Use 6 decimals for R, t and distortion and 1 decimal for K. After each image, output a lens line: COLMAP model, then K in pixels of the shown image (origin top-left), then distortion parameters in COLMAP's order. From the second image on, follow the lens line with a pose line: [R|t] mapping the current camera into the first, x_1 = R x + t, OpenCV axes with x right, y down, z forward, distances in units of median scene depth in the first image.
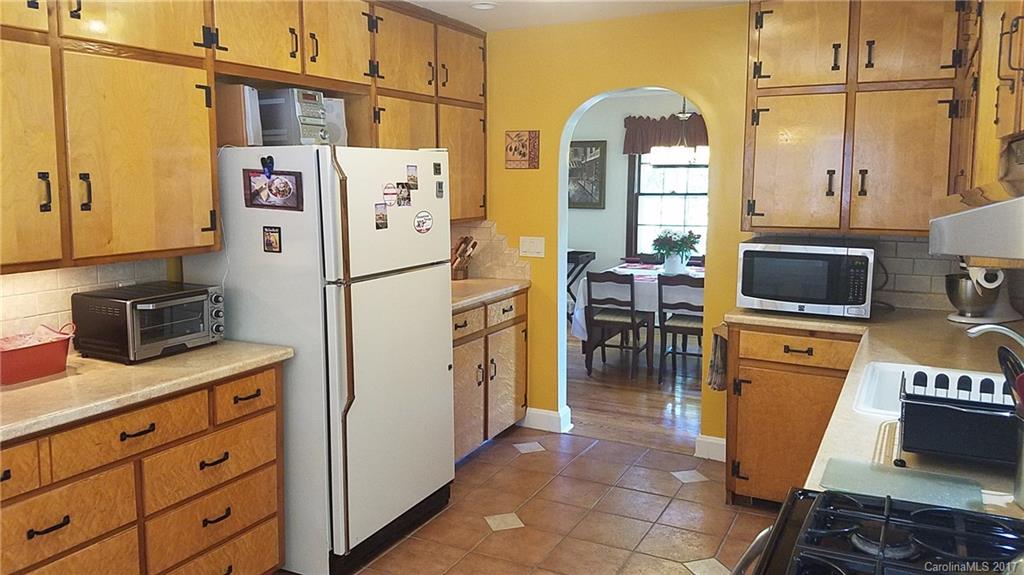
lens RADIAL K [[782.3, 0, 516.7], [0, 782.3, 279.1], [0, 0, 1]] dist [0.222556, -0.385359]
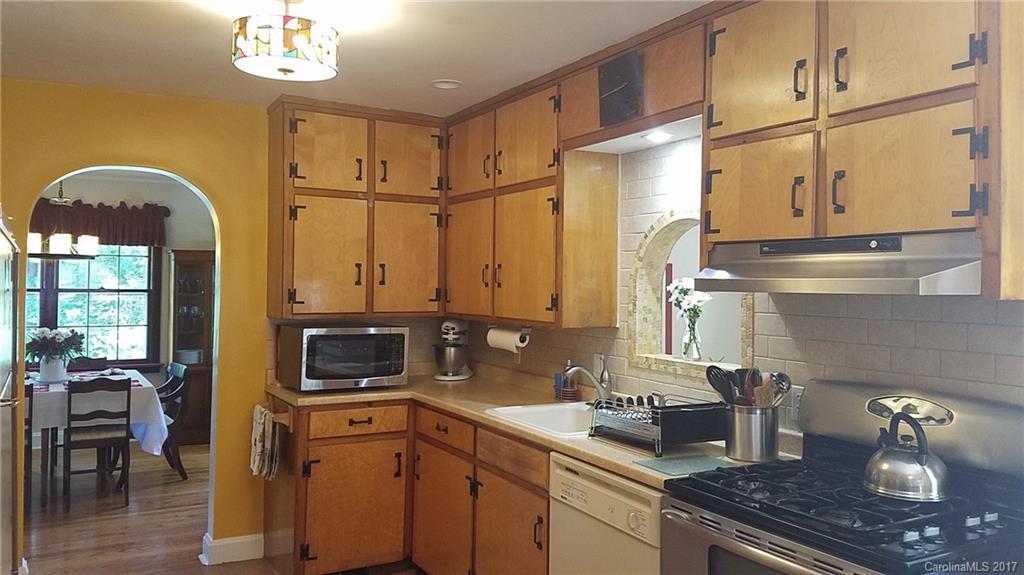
lens RADIAL K [[782.3, 0, 516.7], [0, 782.3, 279.1], [0, 0, 1]] dist [0.222556, -0.385359]
pose [[0.529819, 0.004542, 0.848099, -0.471205], [0.099961, 0.992681, -0.067764, -0.011611], [-0.842199, 0.120679, 0.525487, 0.206086]]
